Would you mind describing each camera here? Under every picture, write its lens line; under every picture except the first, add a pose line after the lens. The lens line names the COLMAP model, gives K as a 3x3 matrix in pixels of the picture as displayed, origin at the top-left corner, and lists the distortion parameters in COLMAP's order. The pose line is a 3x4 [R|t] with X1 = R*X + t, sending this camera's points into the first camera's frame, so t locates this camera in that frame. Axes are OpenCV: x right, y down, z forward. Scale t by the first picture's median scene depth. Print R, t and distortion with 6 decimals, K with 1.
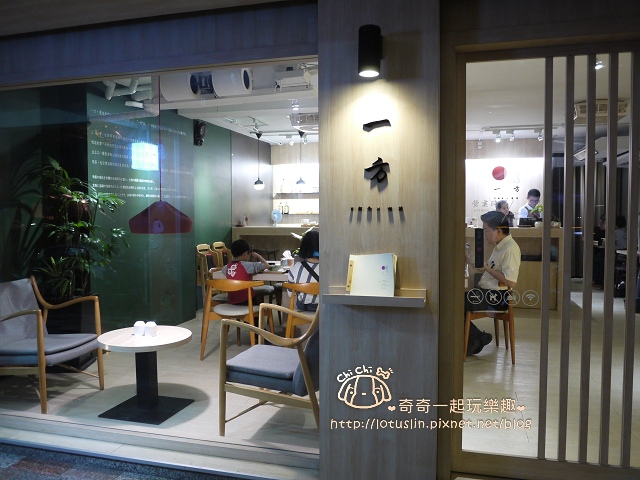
lens RADIAL K [[531.0, 0, 320.1], [0, 531.0, 238.9], [0, 0, 1]] dist [-0.042594, 0.005686]
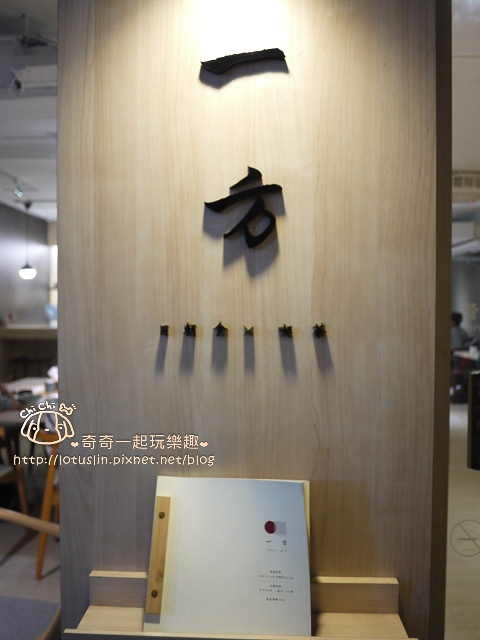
lens RADIAL K [[531.0, 0, 239.2], [0, 531.0, 317.0], [0, 0, 1]] dist [-0.042594, 0.005686]
pose [[0.974428, -0.001573, 0.224695, 0.033287], [0.006913, 0.999712, -0.022982, -0.057611], [-0.224595, 0.023948, 0.974158, 0.692085]]
